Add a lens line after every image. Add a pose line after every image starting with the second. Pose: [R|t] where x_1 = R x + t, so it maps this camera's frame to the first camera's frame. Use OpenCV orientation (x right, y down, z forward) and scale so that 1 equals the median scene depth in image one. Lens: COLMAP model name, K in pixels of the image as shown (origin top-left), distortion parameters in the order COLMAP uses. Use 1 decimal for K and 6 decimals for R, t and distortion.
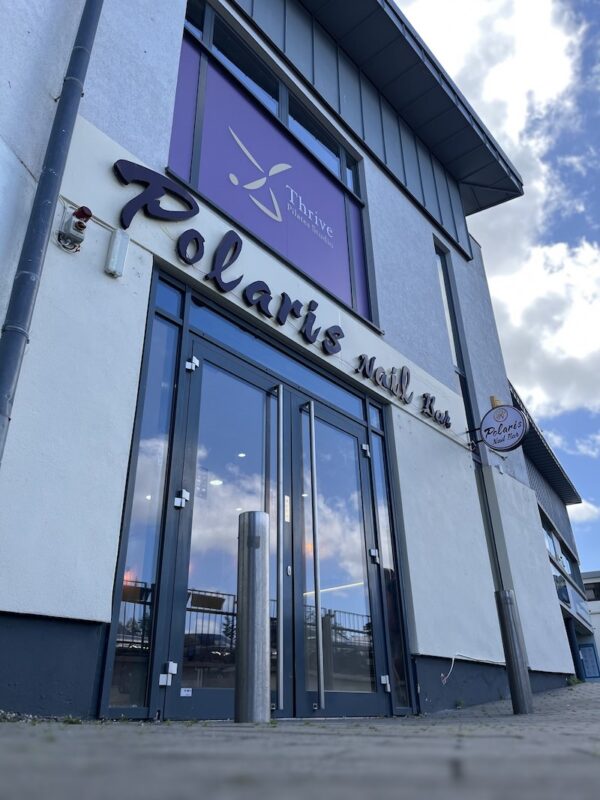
lens RADIAL K [[607.2, 0, 299.3], [0, 607.2, 400.2], [0, 0, 1]] dist [0.001654, 0.000464]
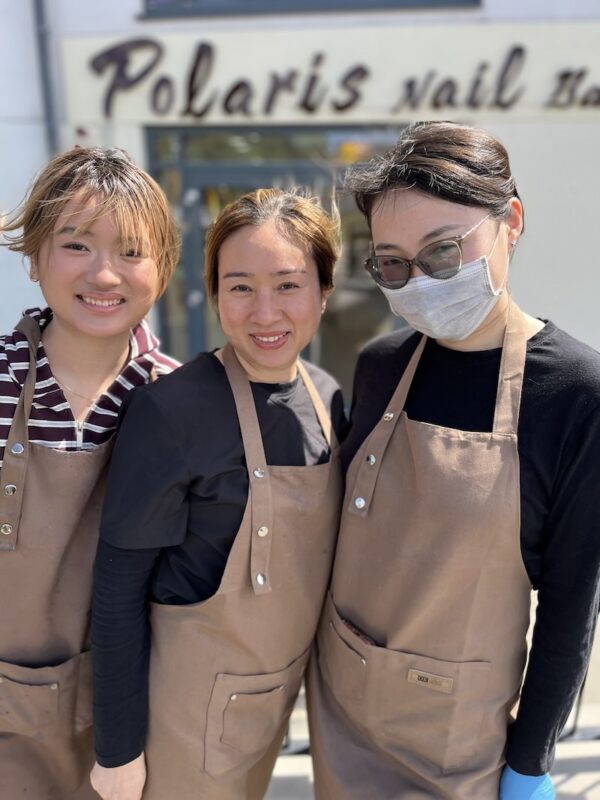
lens RADIAL K [[607.2, 0, 299.8], [0, 607.2, 399.9], [0, 0, 1]] dist [0.001654, 0.000464]
pose [[0.479399, 0.403298, -0.779440, 0.994418], [0.400269, 0.689912, 0.603163, -0.384445], [0.781000, -0.601142, 0.169315, 0.525233]]
